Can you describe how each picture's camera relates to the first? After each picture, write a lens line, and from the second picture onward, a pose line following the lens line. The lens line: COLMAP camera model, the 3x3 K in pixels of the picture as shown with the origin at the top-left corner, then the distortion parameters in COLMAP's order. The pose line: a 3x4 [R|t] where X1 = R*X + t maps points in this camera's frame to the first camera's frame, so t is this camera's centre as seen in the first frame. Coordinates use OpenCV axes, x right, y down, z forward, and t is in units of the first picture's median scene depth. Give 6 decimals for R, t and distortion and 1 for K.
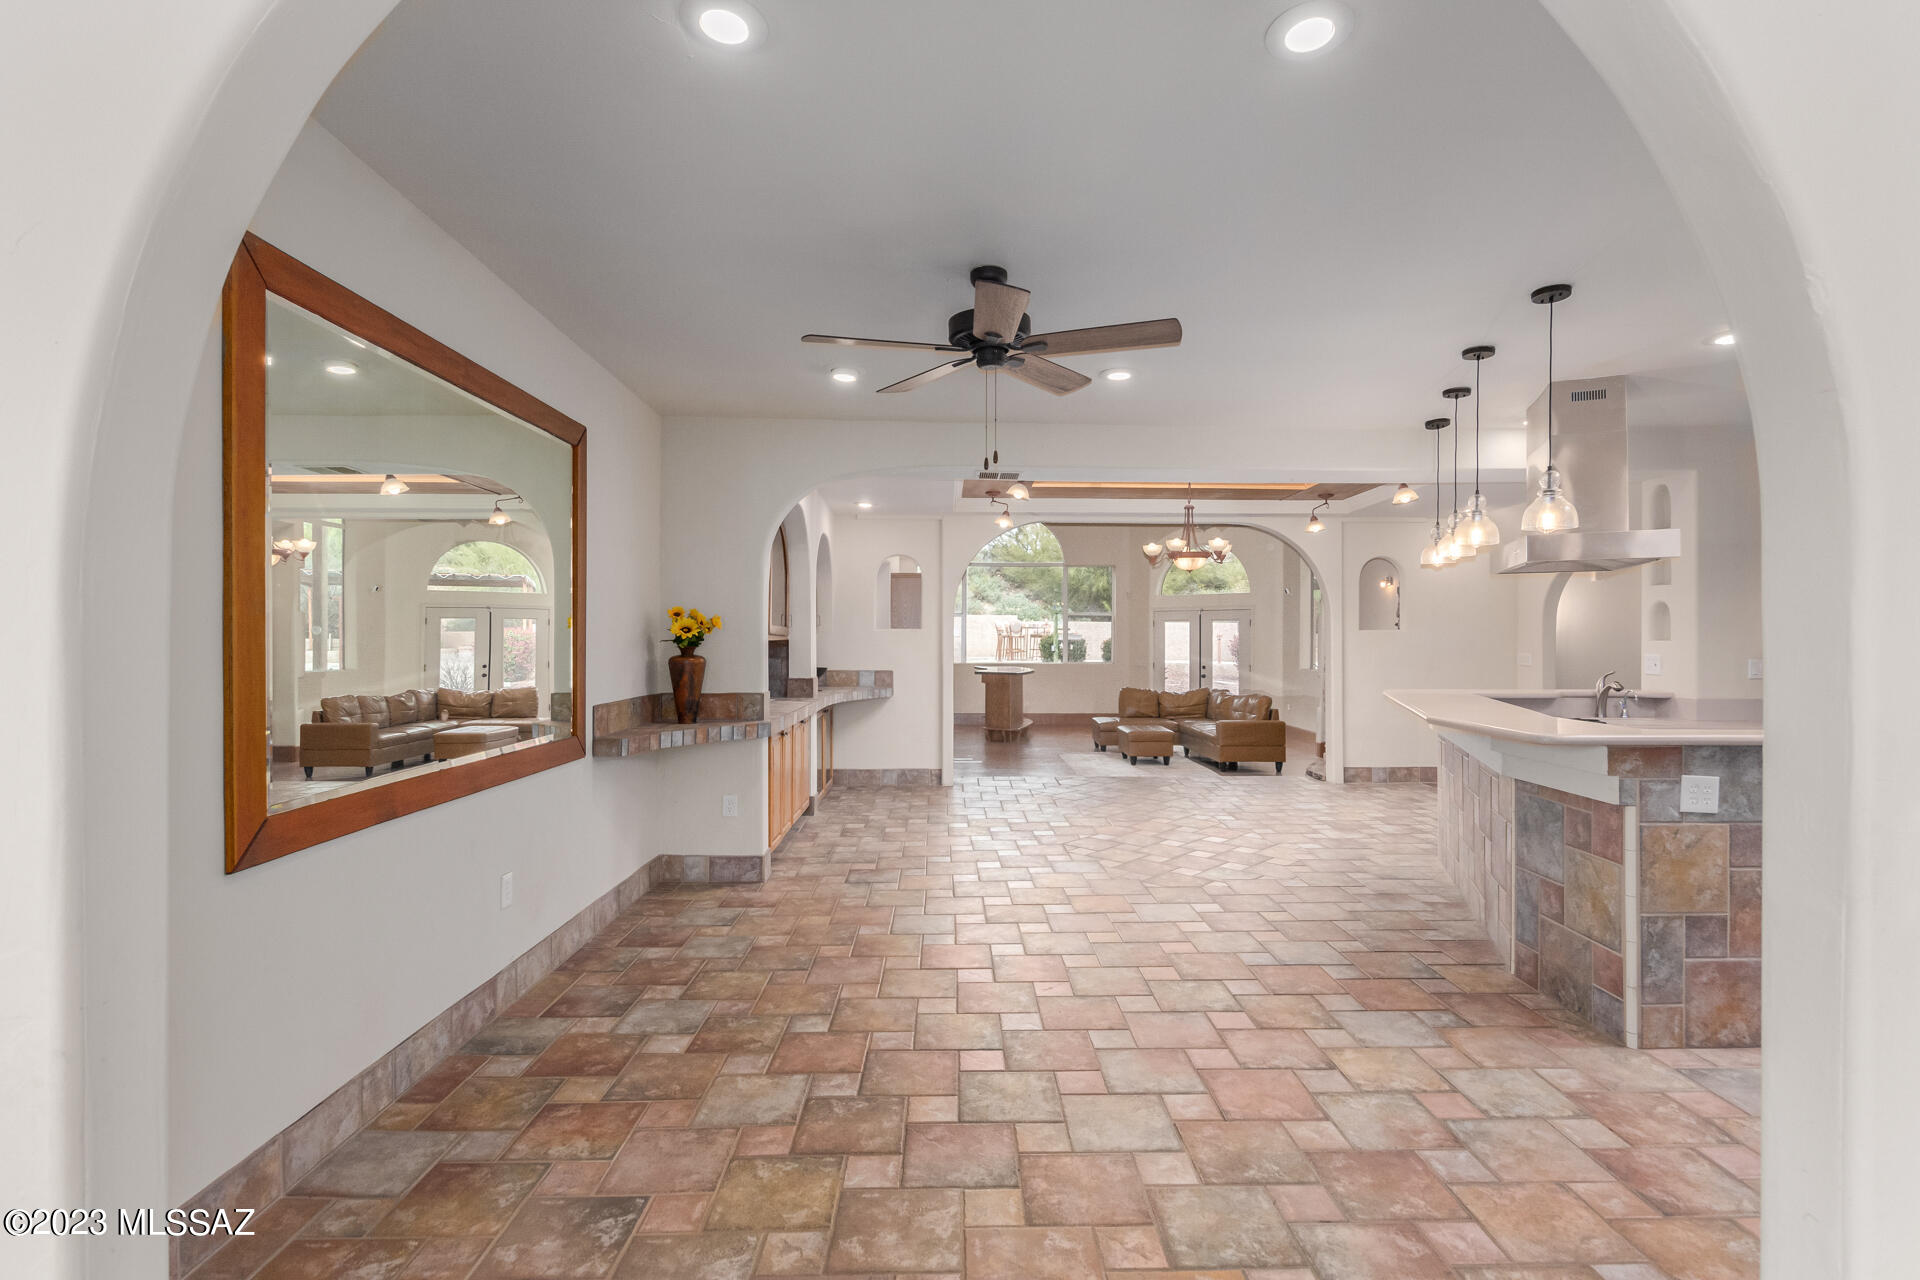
lens RADIAL K [[920.4, 0, 989.2], [0, 920.4, 634.3], [0, 0, 1]] dist [0.026095, -0.010070]
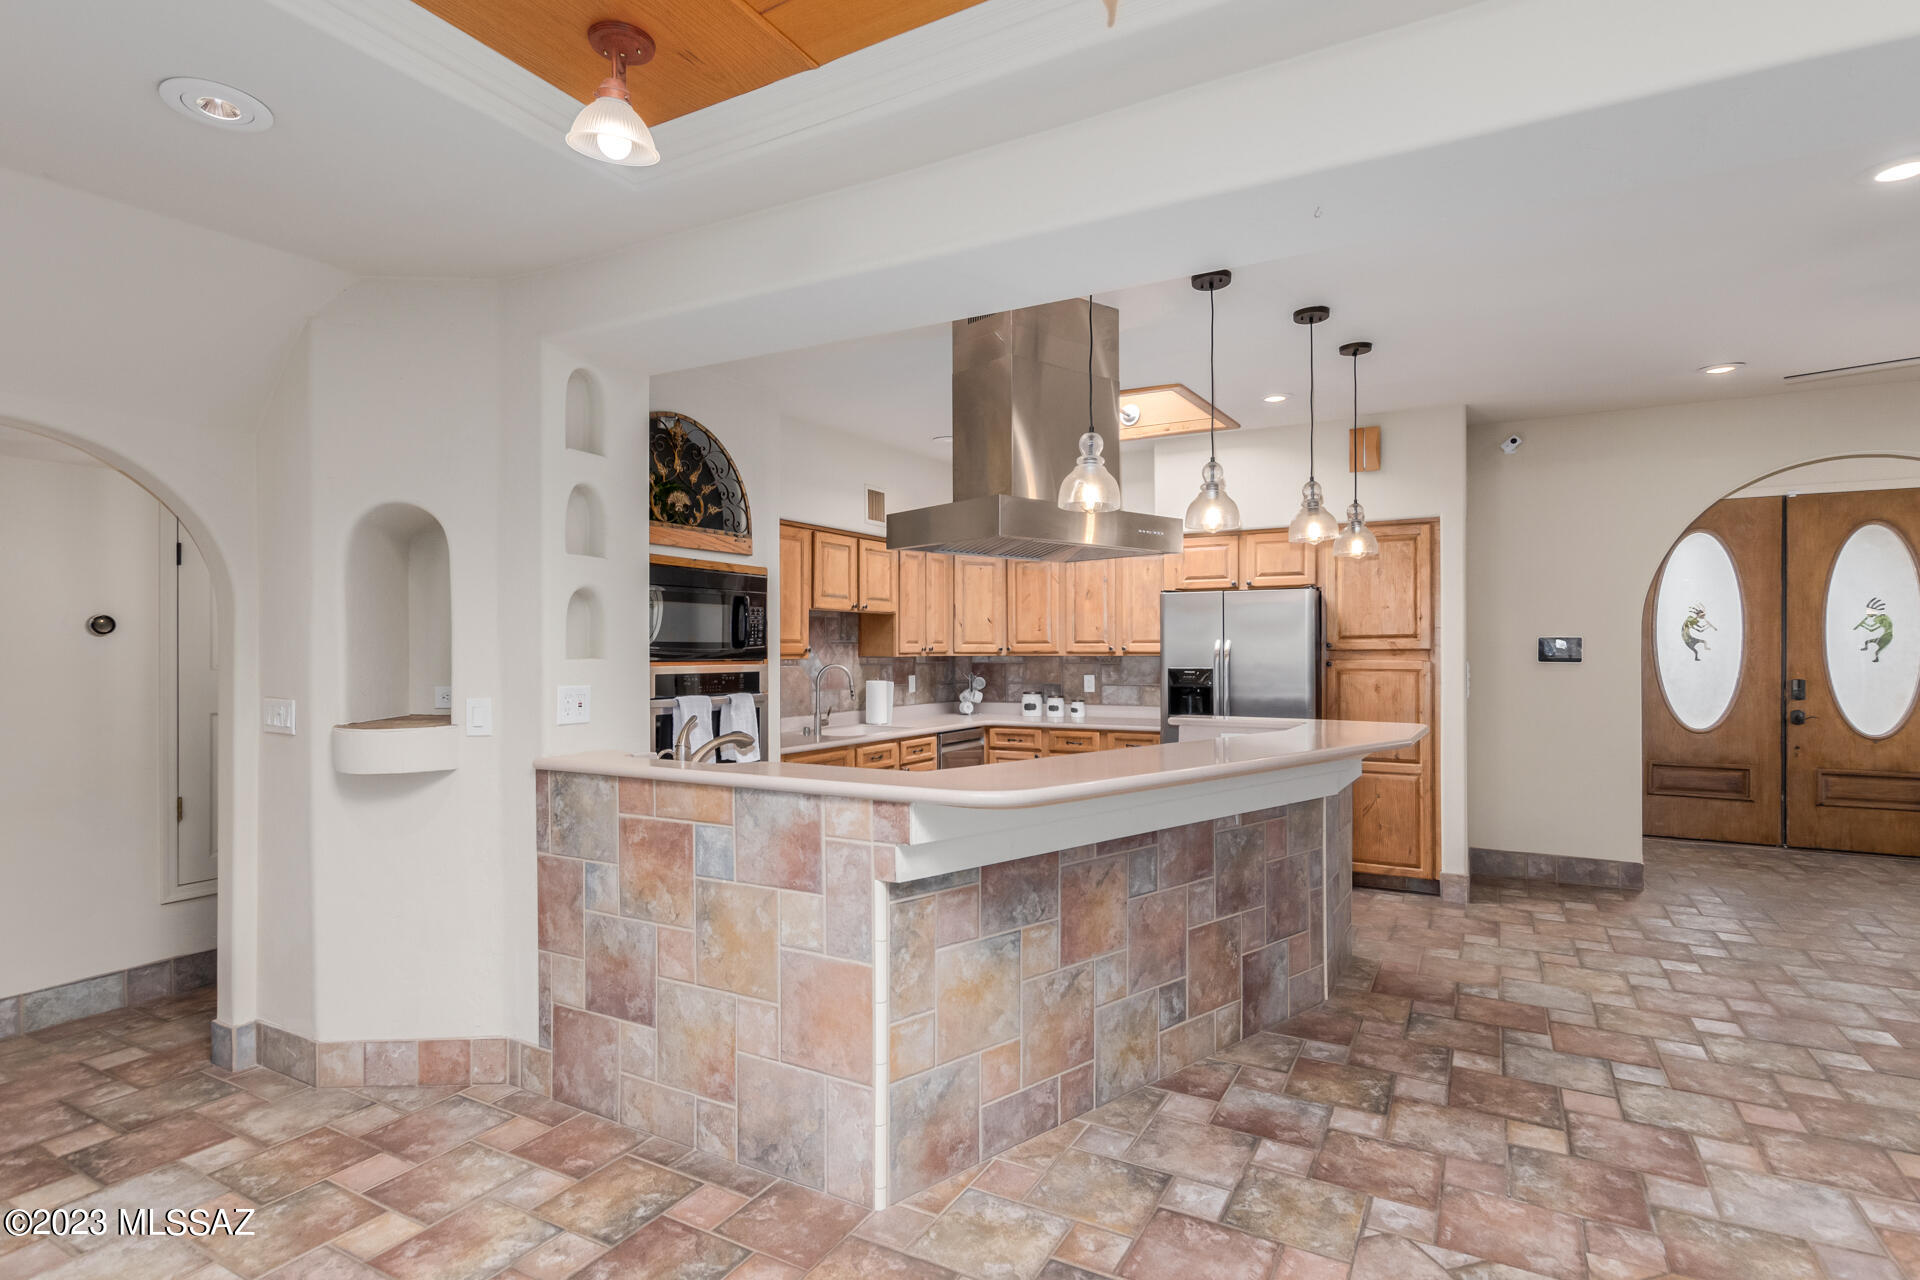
lens RADIAL K [[933.6, 0, 979.4], [0, 933.6, 653.4], [0, 0, 1]] dist [0.012651, -0.005379]
pose [[-0.854600, 0.000429, 0.519286, 0.296502], [0.001685, 0.999997, 0.001946, 0.003465], [-0.519284, 0.002538, -0.854598, 1.631032]]
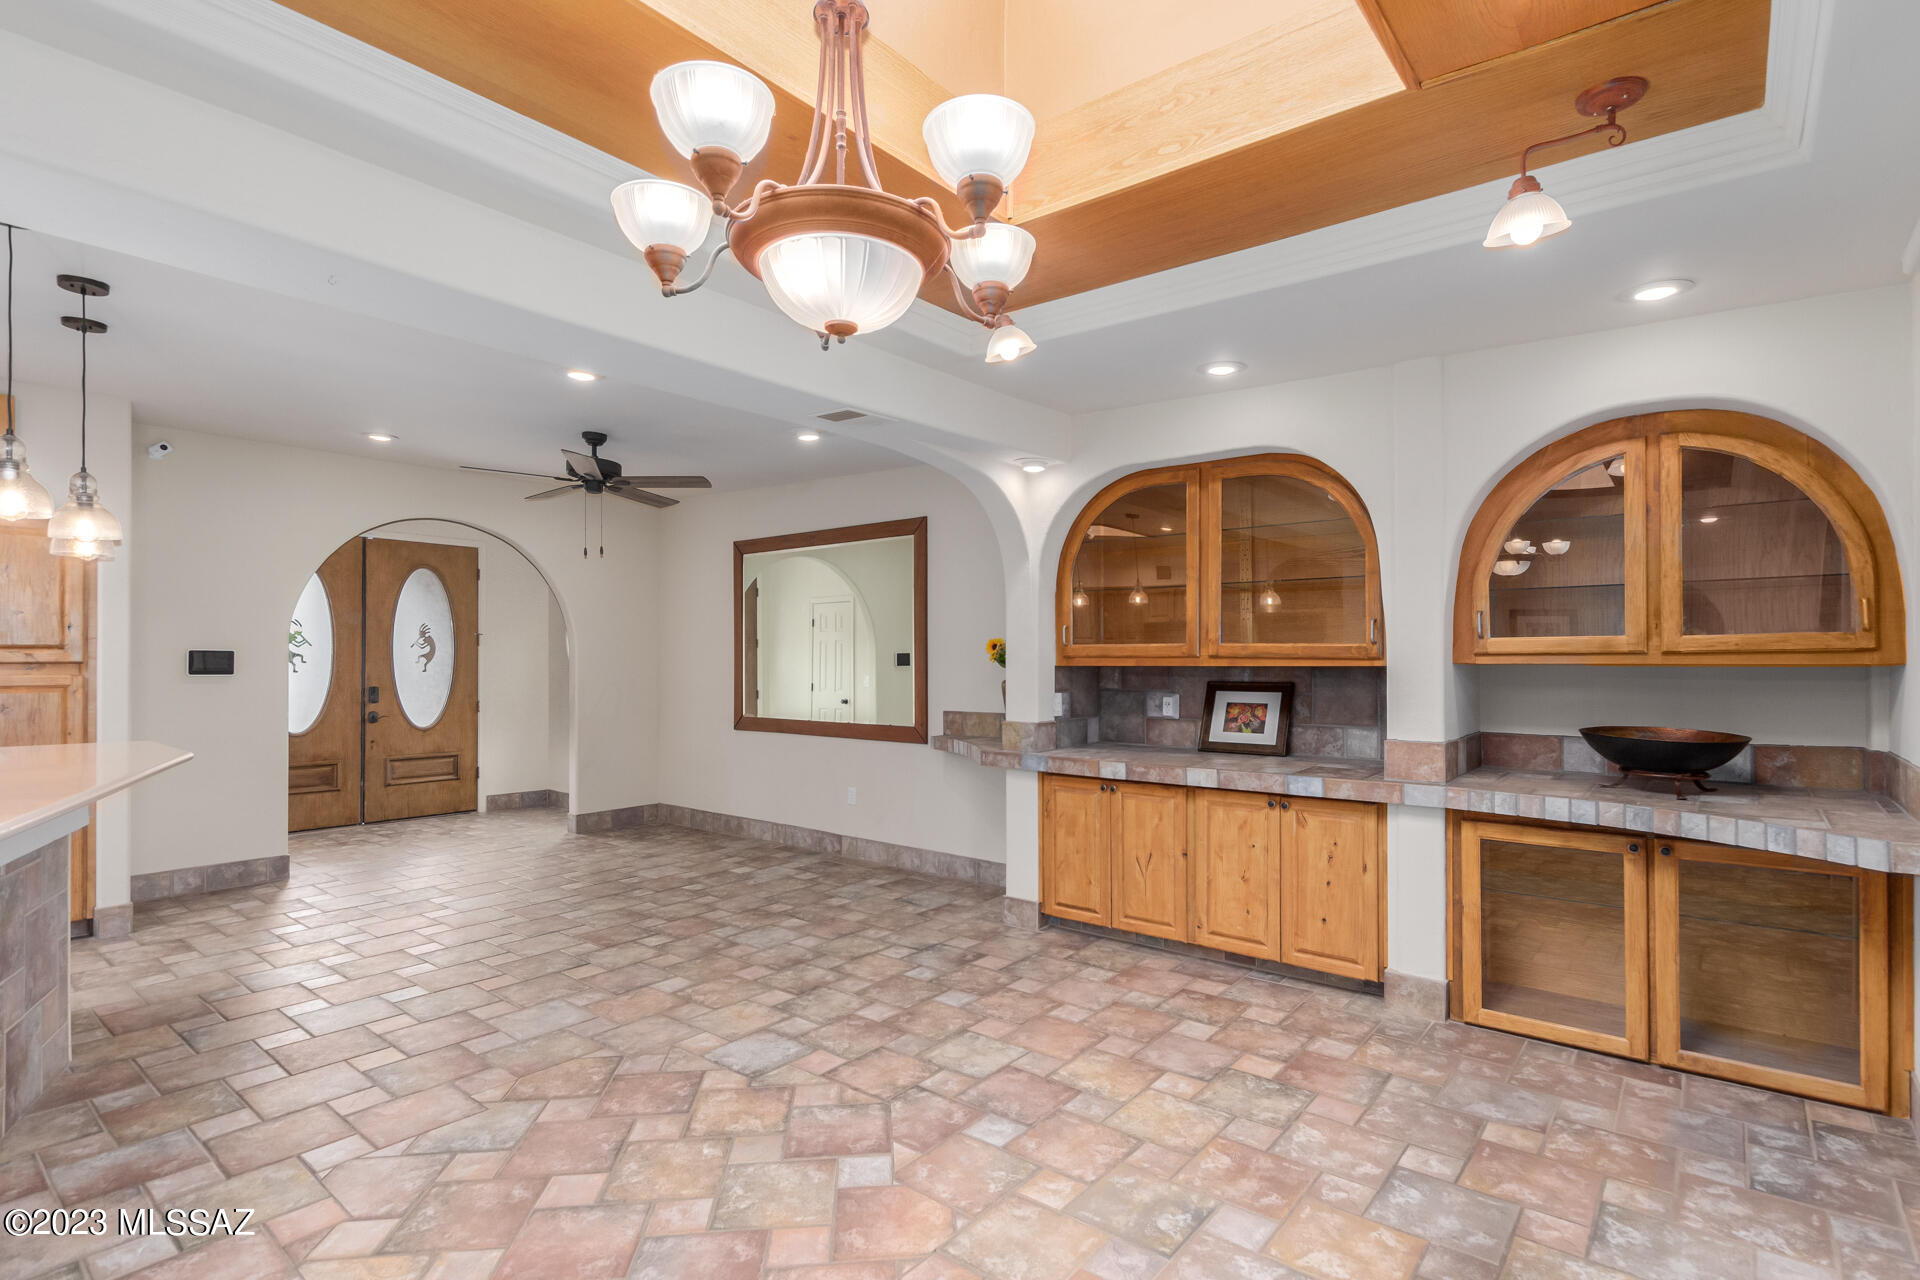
lens RADIAL K [[933.6, 0, 965.3], [0, 933.6, 651.0], [0, 0, 1]] dist [0.012651, -0.005379]
pose [[-0.667727, -0.005998, -0.744382, 0.532370], [0.003330, 0.999933, -0.011044, 0.004284], [0.744399, -0.009853, -0.667663, 1.762748]]
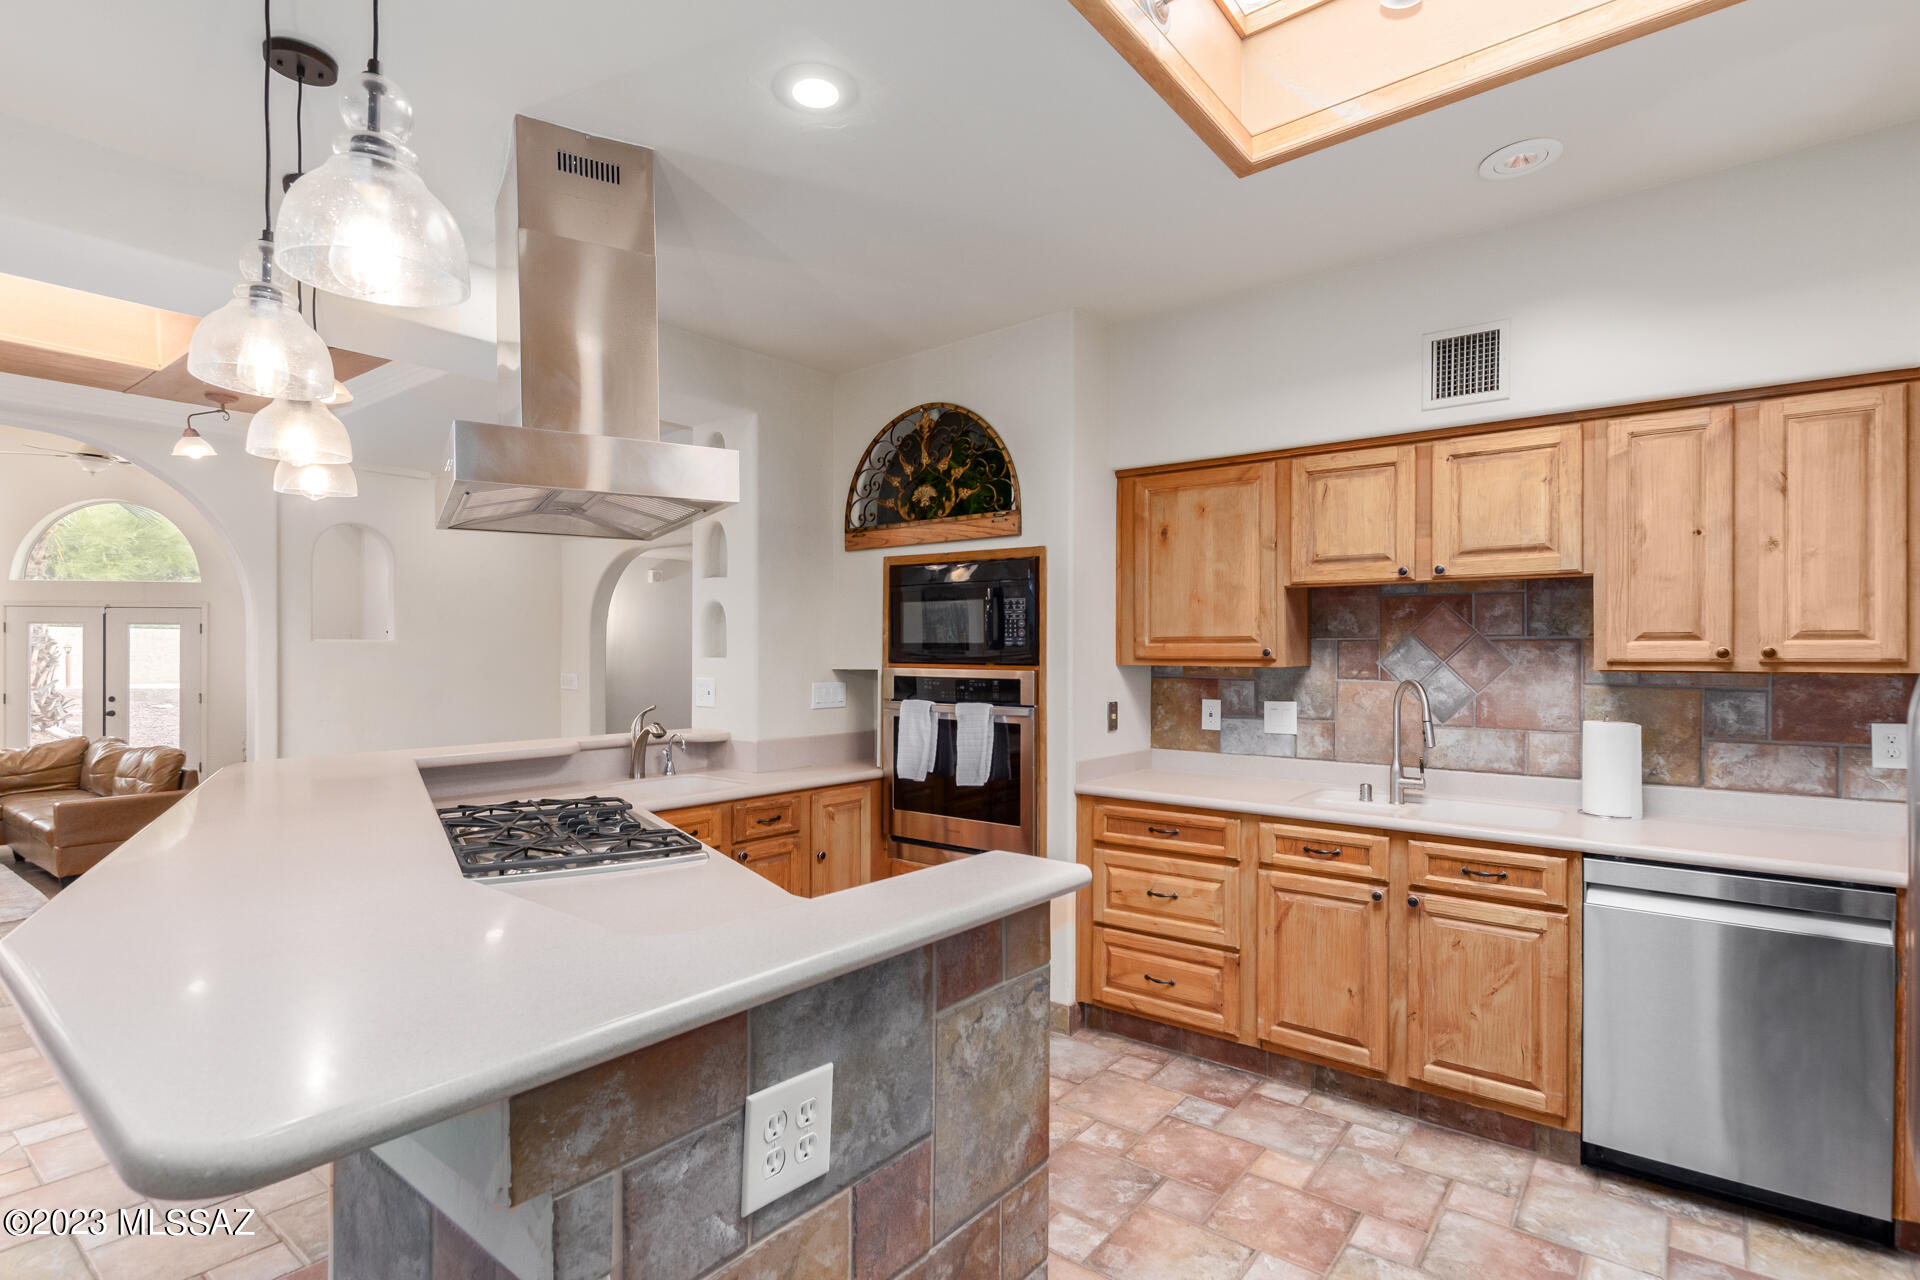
lens RADIAL K [[933.6, 0, 966.8], [0, 933.6, 653.5], [0, 0, 1]] dist [0.012651, -0.005379]
pose [[0.636248, 0.000928, 0.771484, 0.368391], [-0.004919, 0.999984, 0.002854, 0.000786], [-0.771469, -0.005611, 0.636242, 0.499629]]
